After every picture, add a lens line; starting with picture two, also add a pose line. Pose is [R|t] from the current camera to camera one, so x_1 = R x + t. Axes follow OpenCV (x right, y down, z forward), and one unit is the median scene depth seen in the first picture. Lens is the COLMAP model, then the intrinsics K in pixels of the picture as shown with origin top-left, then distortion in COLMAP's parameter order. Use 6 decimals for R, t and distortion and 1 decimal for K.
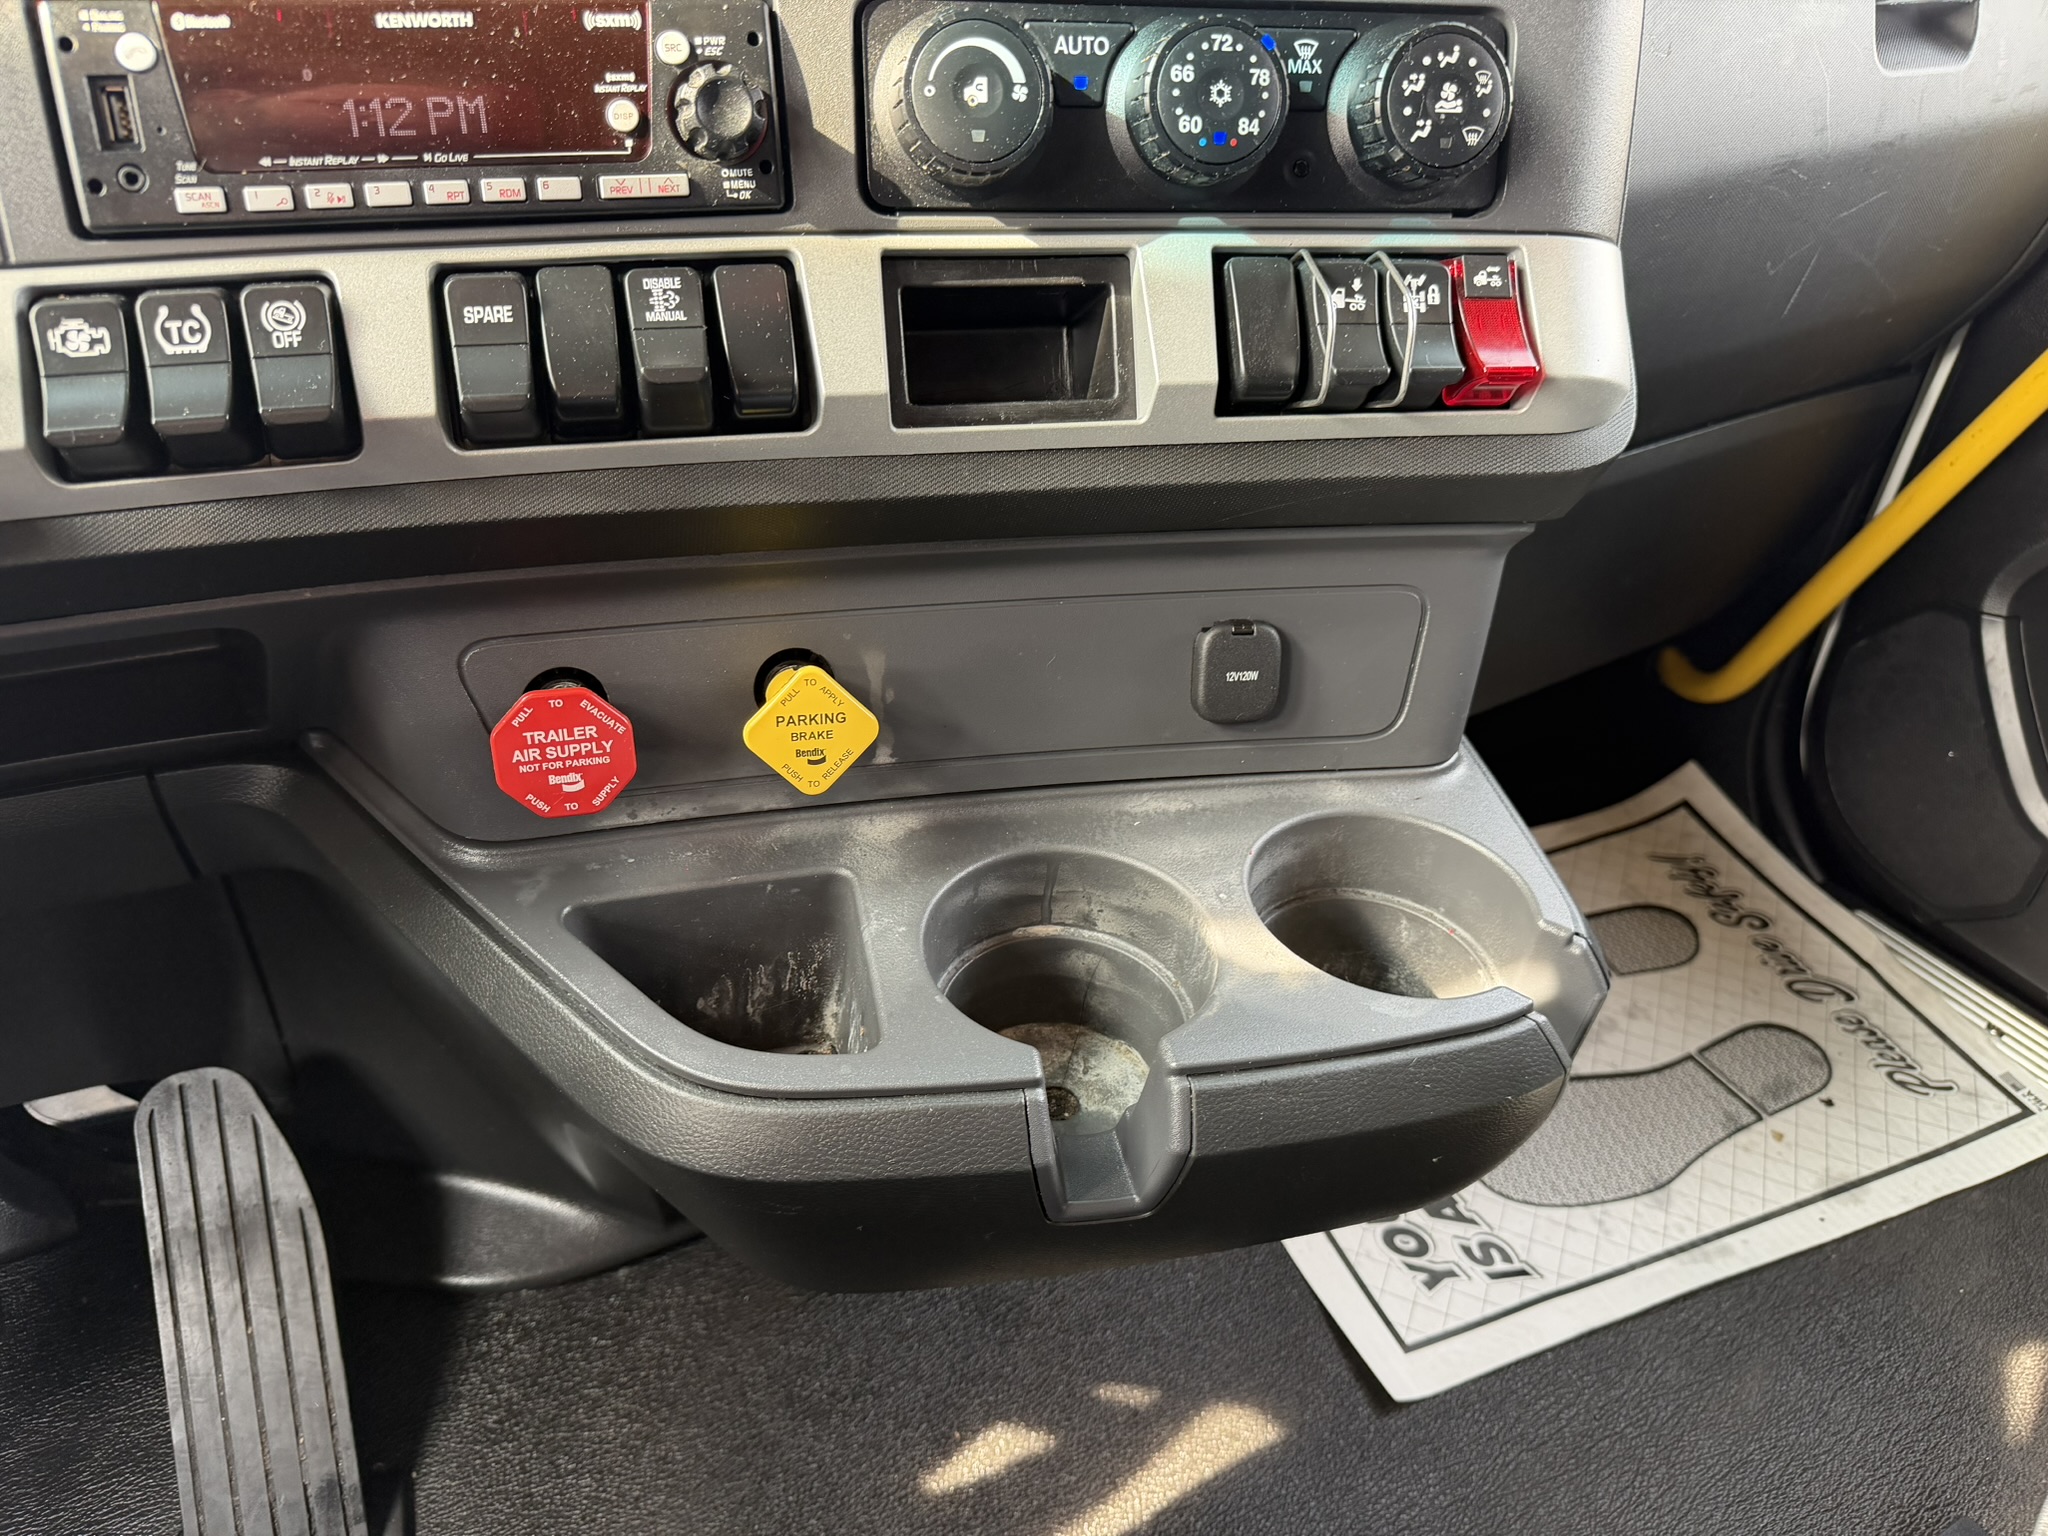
lens RADIAL K [[1439.2, 0, 1015.0], [0, 1439.2, 791.7], [0, 0, 1]] dist [0.045072, -0.065625]
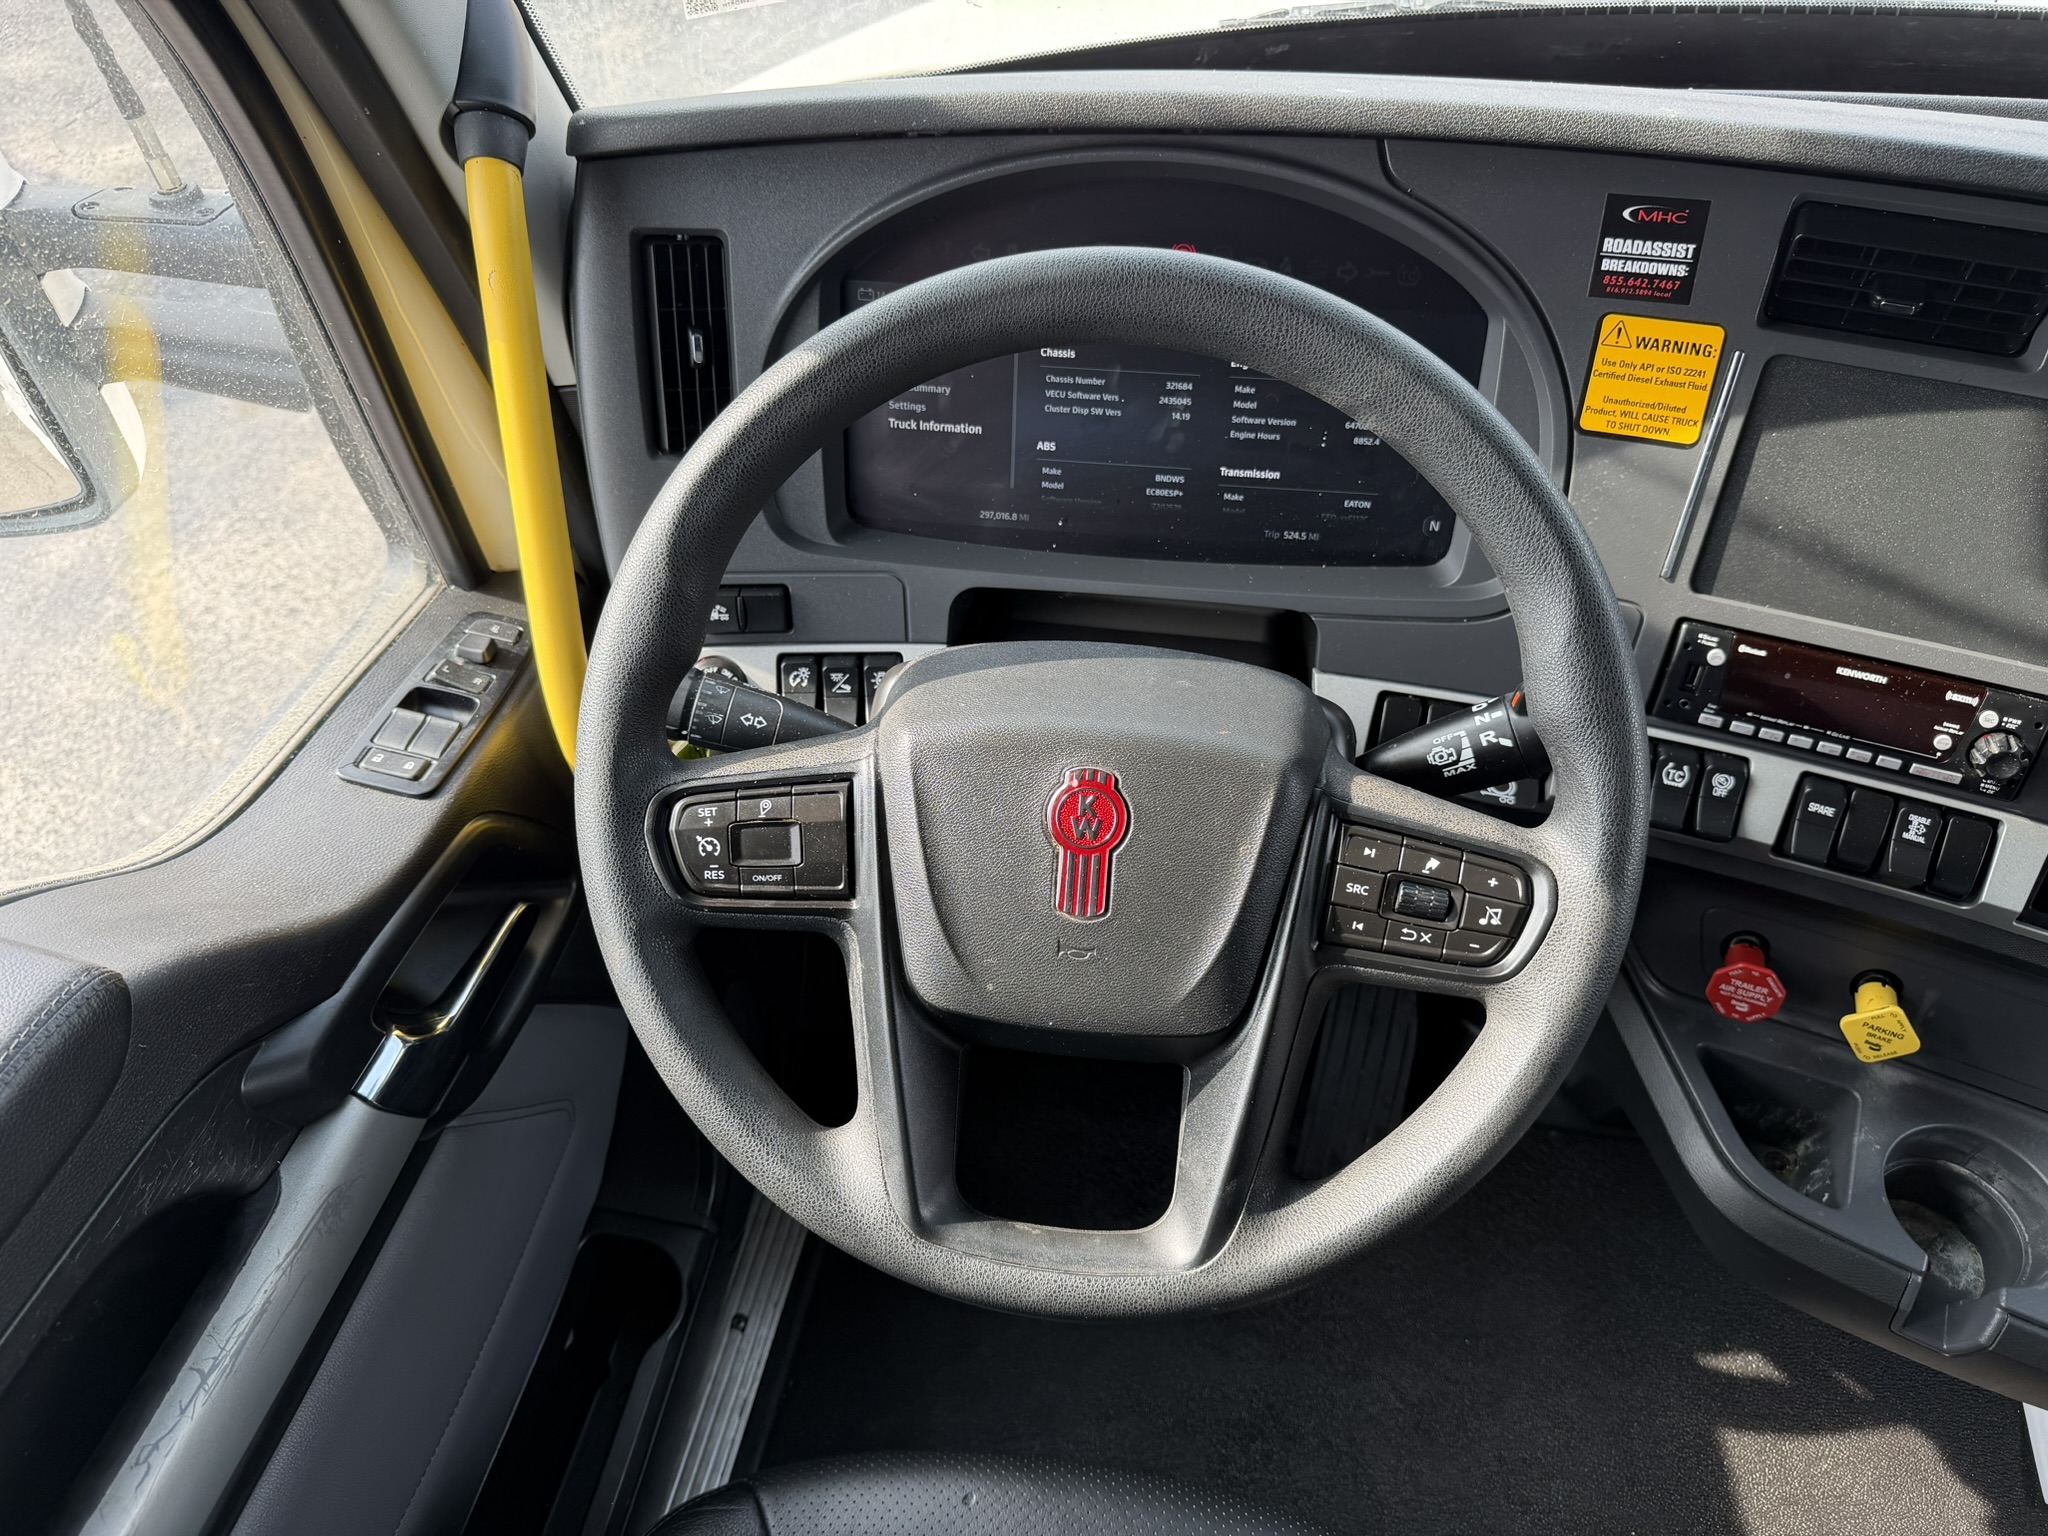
lens RADIAL K [[1439.2, 0, 1049.3], [0, 1439.2, 776.3], [0, 0, 1]] dist [0.045072, -0.065625]
pose [[0.796123, 0.414148, -0.441213, -0.308124], [-0.316359, 0.906390, 0.279954, -0.523529], [0.515853, -0.083297, 0.852618, -1.085913]]
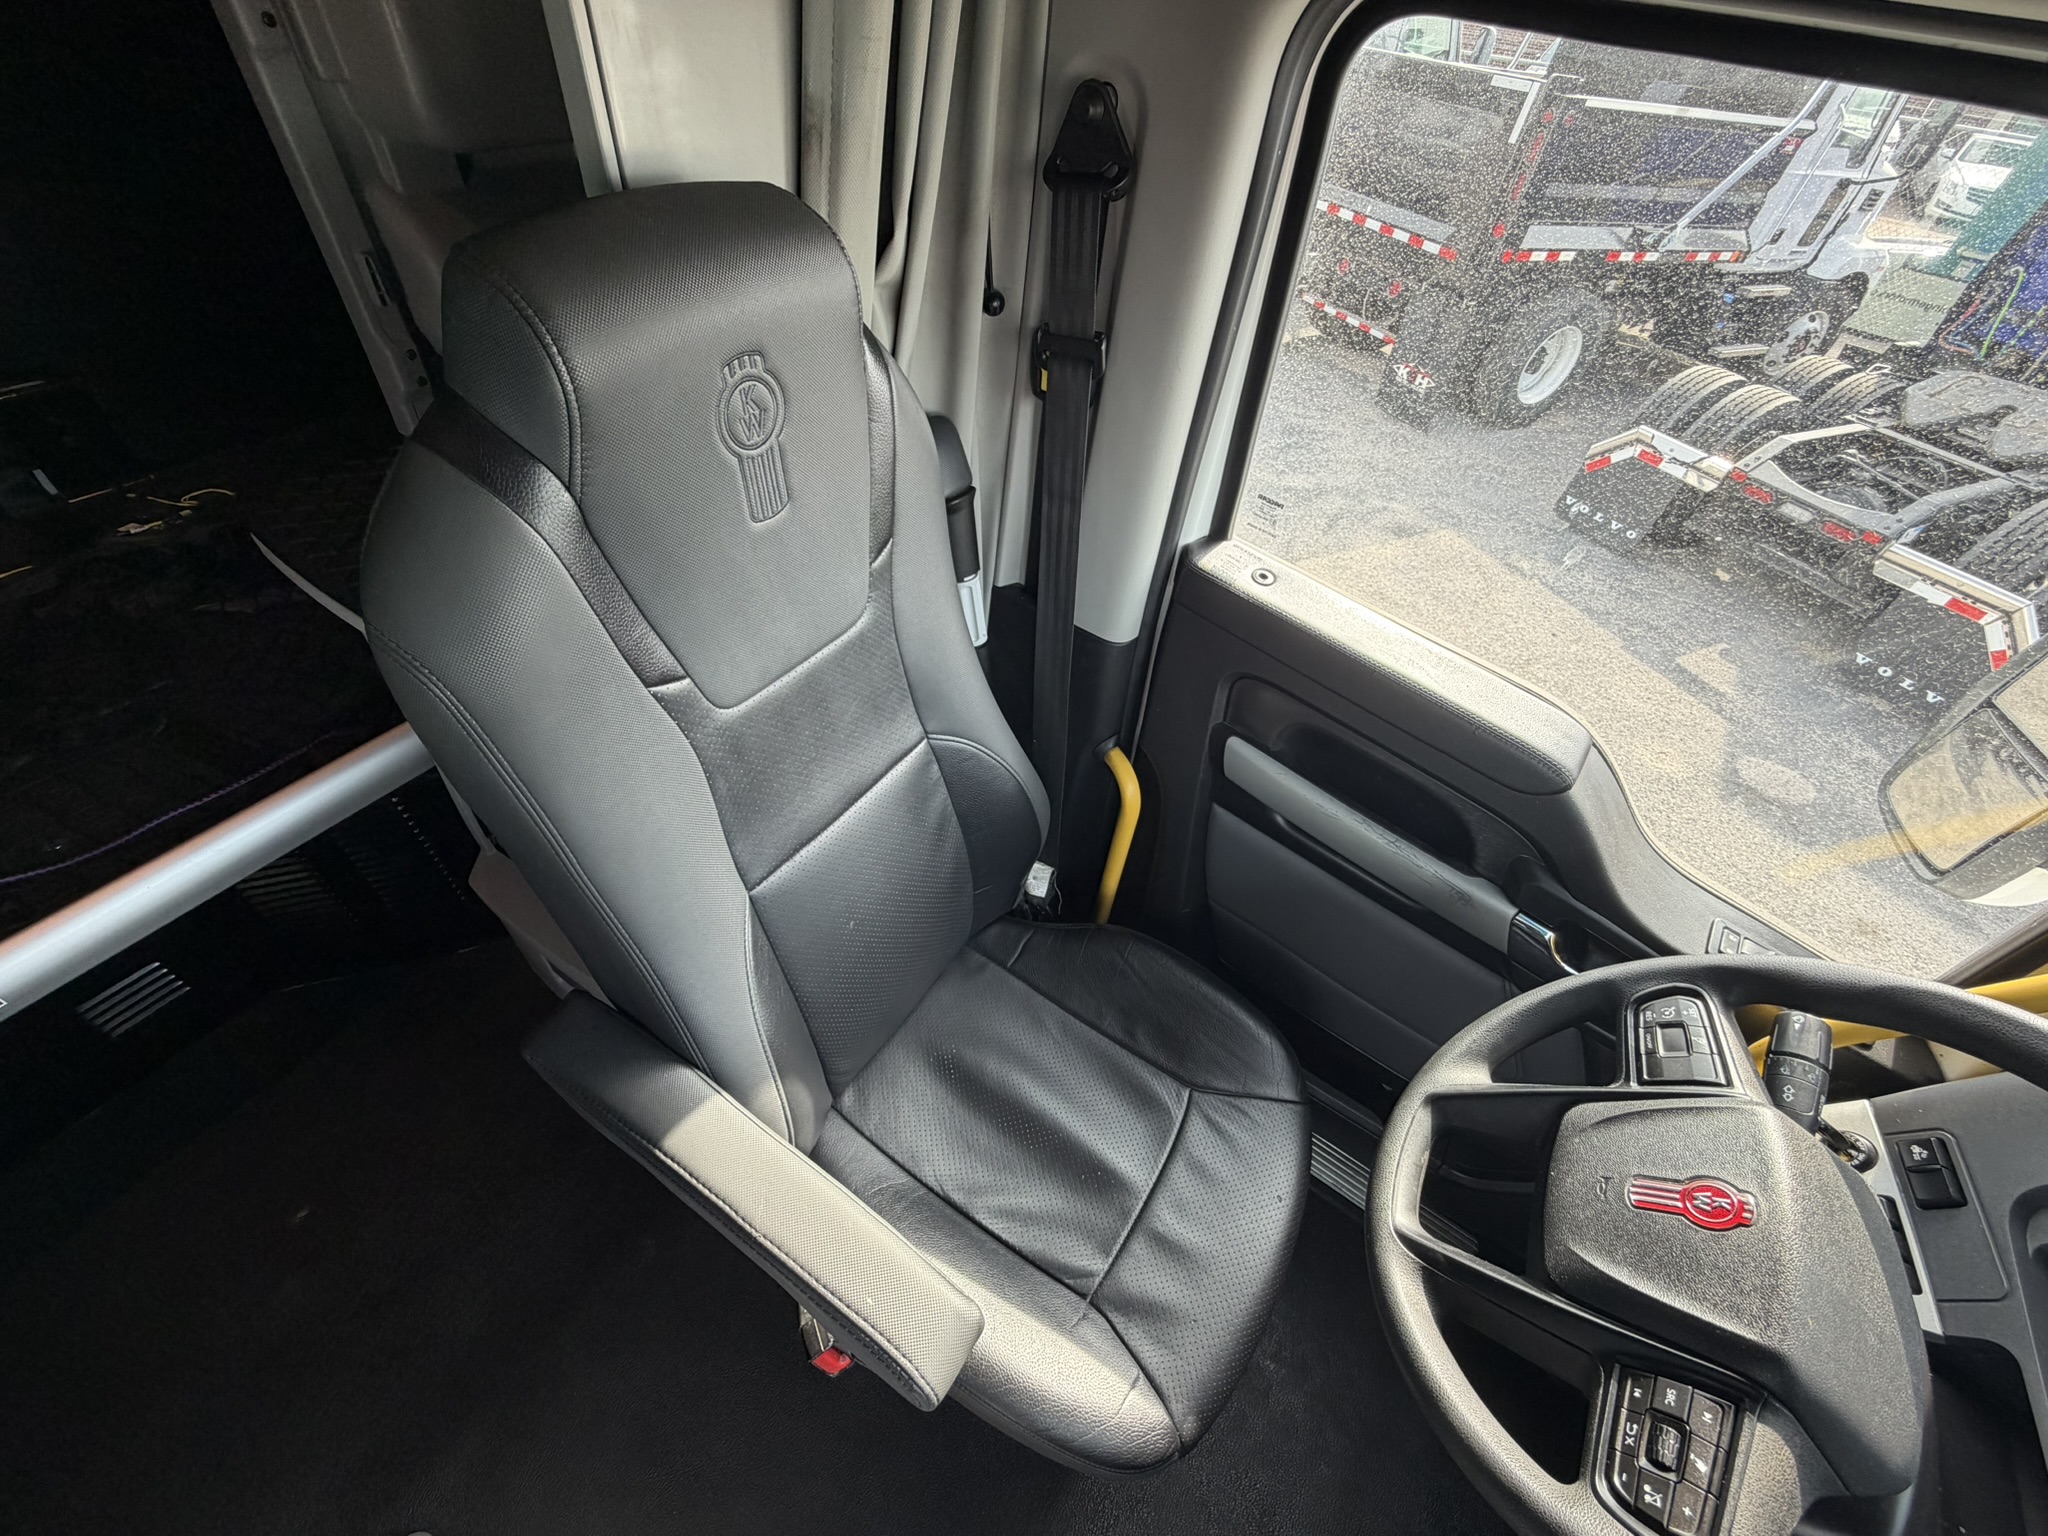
lens RADIAL K [[815.4, 0, 1008.3], [0, 815.4, 763.7], [0, 0, 1]] dist [-0.002724, 0.000855]
pose [[-0.875356, 0.243868, -0.417469, 0.309595], [-0.385414, 0.169351, 0.907070, -0.870133], [0.291904, 0.954908, -0.054252, -0.754585]]
